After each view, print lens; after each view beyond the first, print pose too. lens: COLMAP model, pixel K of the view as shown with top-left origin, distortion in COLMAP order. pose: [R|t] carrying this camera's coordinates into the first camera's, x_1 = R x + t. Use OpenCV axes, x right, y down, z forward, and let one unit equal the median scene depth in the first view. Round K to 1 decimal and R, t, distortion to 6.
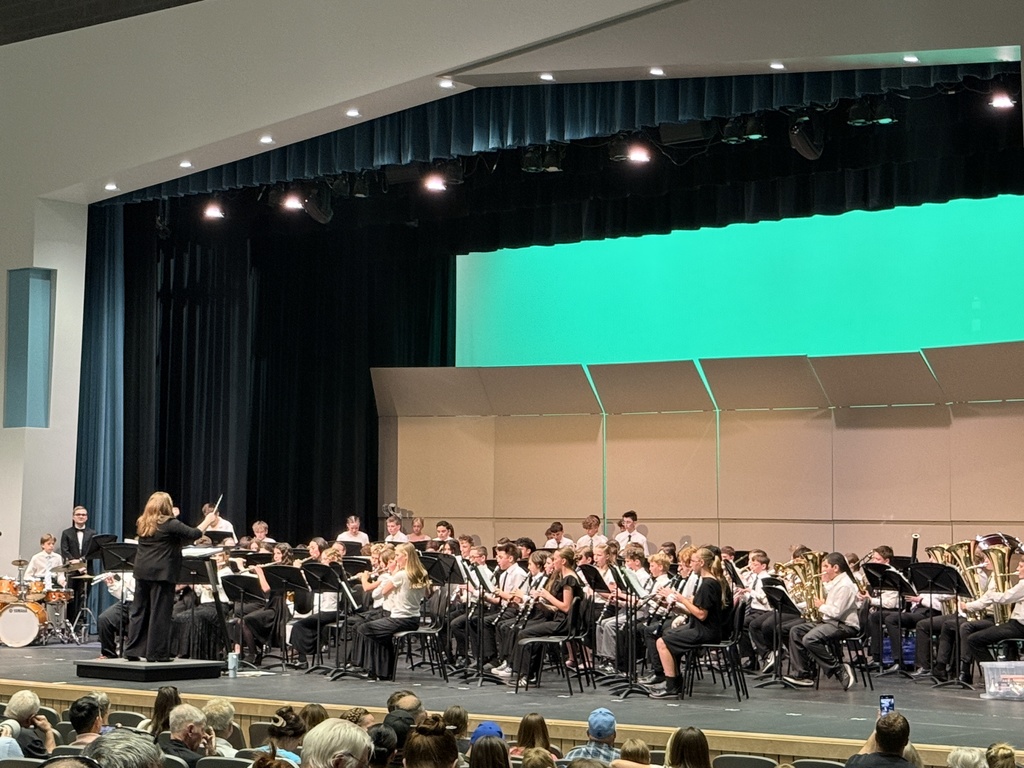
lens RADIAL K [[2212.8, 0, 512.0], [0, 2212.8, 384.0], [0, 0, 1]] dist [0.012140, 0.114957]
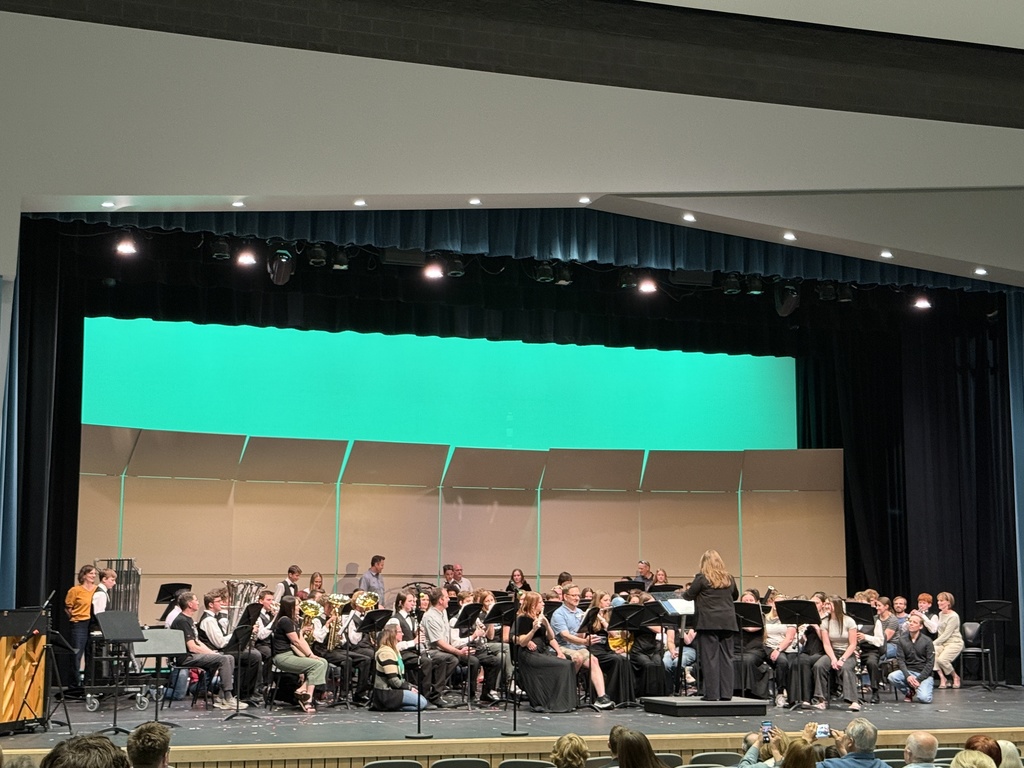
lens RADIAL K [[1583.5, 0, 512.0], [0, 1583.5, 384.0], [0, 0, 1]] dist [0.077183, 0.071471]
pose [[0.463110, 0.110176, 0.879426, -0.657446], [-0.052955, 0.993910, -0.096632, 0.038237], [-0.884717, -0.001819, 0.466124, 0.542455]]
